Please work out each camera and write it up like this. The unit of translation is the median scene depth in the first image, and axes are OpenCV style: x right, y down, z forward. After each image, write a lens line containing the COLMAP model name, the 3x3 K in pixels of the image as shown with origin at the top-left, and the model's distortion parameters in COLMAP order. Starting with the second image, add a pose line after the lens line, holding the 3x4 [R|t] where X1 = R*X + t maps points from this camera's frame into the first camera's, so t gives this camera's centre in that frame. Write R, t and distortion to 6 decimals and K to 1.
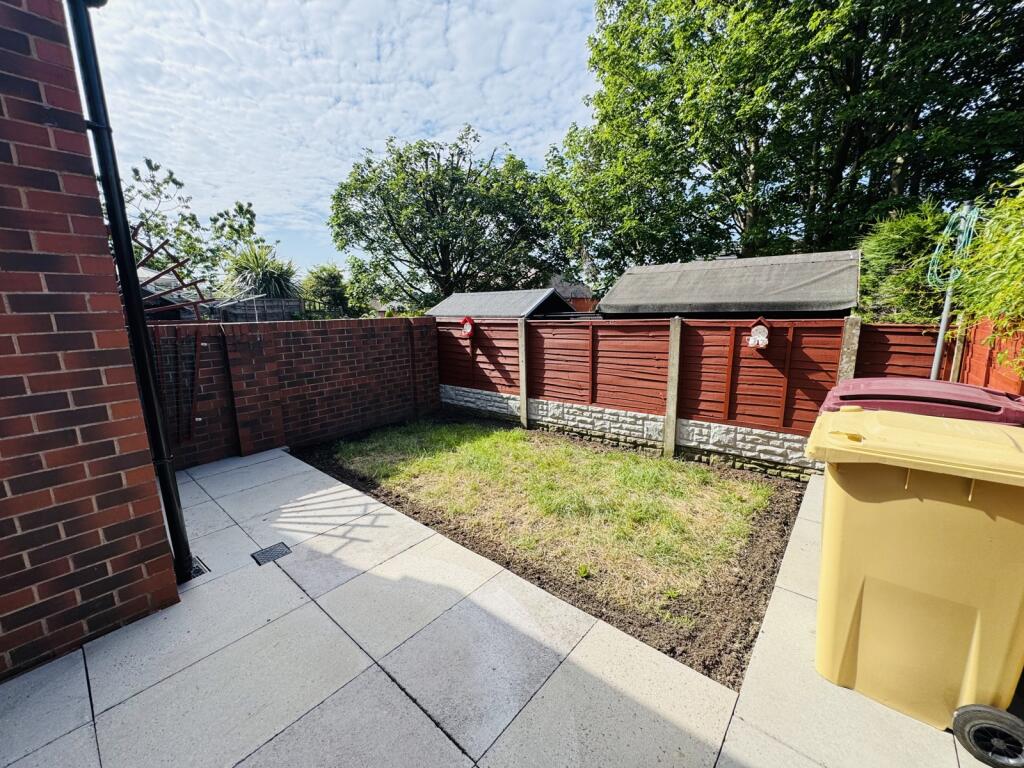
lens RADIAL K [[408.5, 0, 512.0], [0, 408.5, 384.0], [0, 0, 1]] dist [-0.002976, -0.000121]
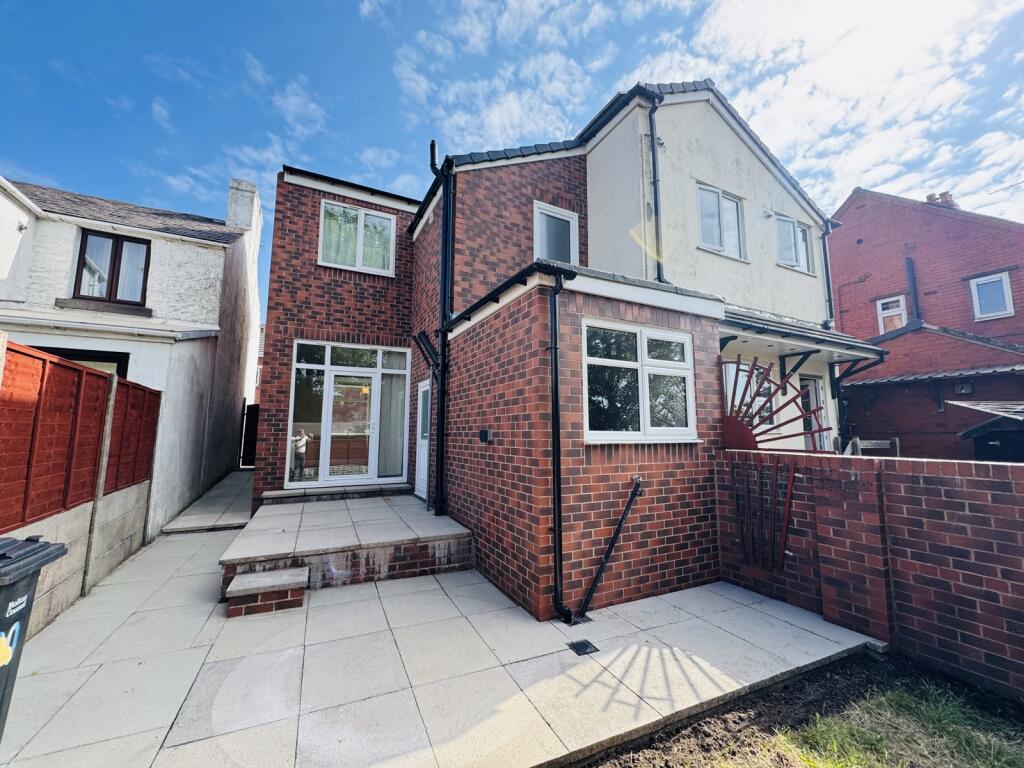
lens RADIAL K [[408.5, 0, 512.0], [0, 408.5, 384.0], [0, 0, 1]] dist [-0.002976, -0.000121]
pose [[-0.414394, -0.097791, -0.904828, 0.358564], [-0.169916, 0.985042, -0.028642, -0.148917], [0.894095, 0.141876, -0.424812, 0.693590]]
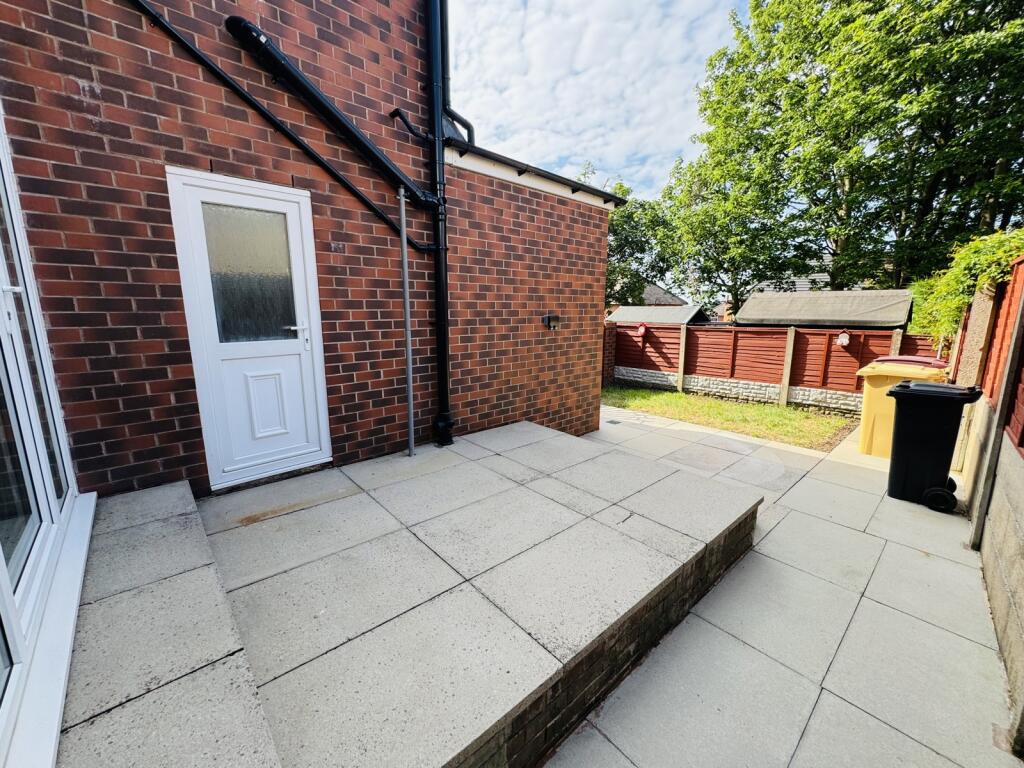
lens RADIAL K [[408.5, 0, 512.0], [0, 408.5, 384.0], [0, 0, 1]] dist [-0.002976, -0.000121]
pose [[0.988998, 0.047071, -0.140242, -0.490051], [-0.047599, 0.998866, -0.000411, 0.127109], [0.140064, 0.007082, 0.990117, -0.832447]]
